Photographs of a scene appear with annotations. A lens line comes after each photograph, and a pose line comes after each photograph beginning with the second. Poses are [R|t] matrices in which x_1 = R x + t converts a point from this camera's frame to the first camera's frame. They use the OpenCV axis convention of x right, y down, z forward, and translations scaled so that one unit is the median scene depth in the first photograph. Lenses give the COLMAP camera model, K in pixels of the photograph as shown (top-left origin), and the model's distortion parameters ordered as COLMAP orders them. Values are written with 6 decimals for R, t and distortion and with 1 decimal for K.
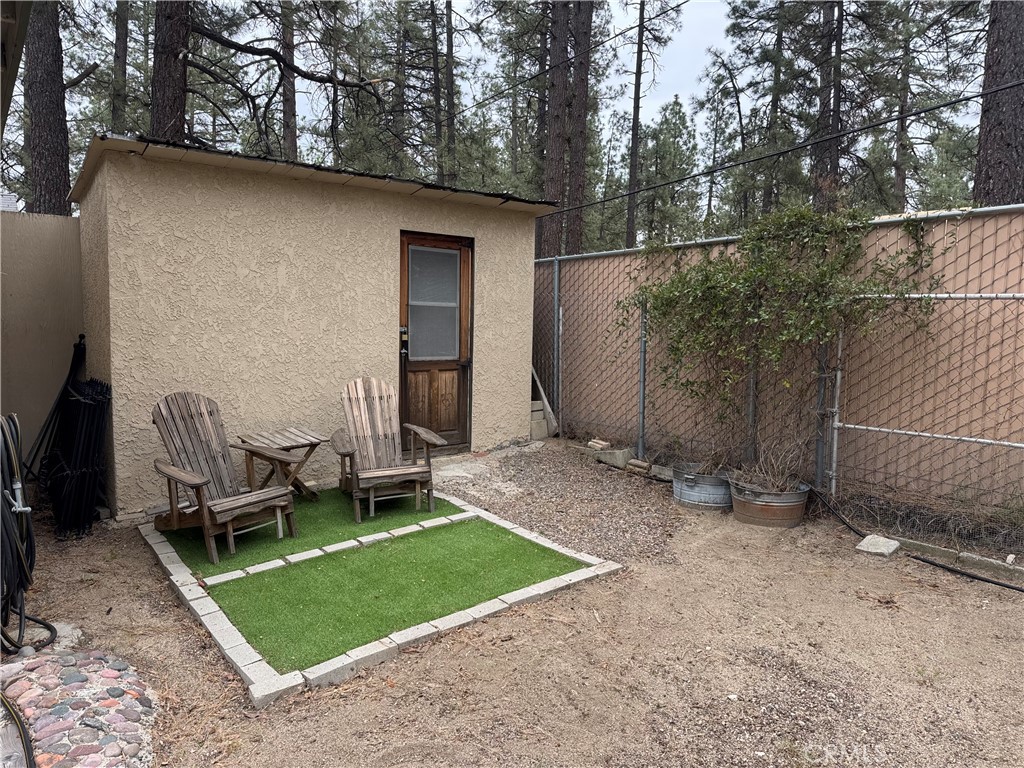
lens RADIAL K [[666.5, 0, 512.0], [0, 666.5, 384.0], [0, 0, 1]] dist [0.088655, -0.108603]
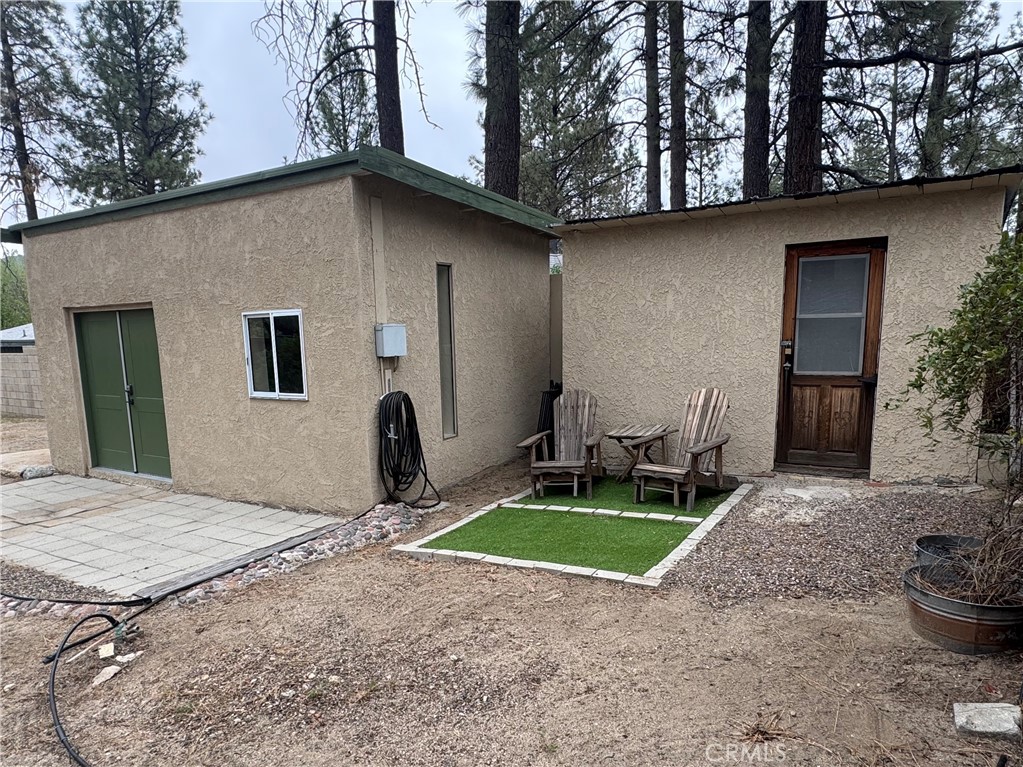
lens RADIAL K [[606.6, 0, 510.7], [0, 606.6, 422.2], [0, 0, 1]] dist [0.002607, 0.000027]
pose [[0.400920, 0.113011, -0.909116, 0.579221], [-0.053716, 0.993555, 0.099819, -0.036408], [0.914537, 0.008815, 0.404406, 0.277291]]
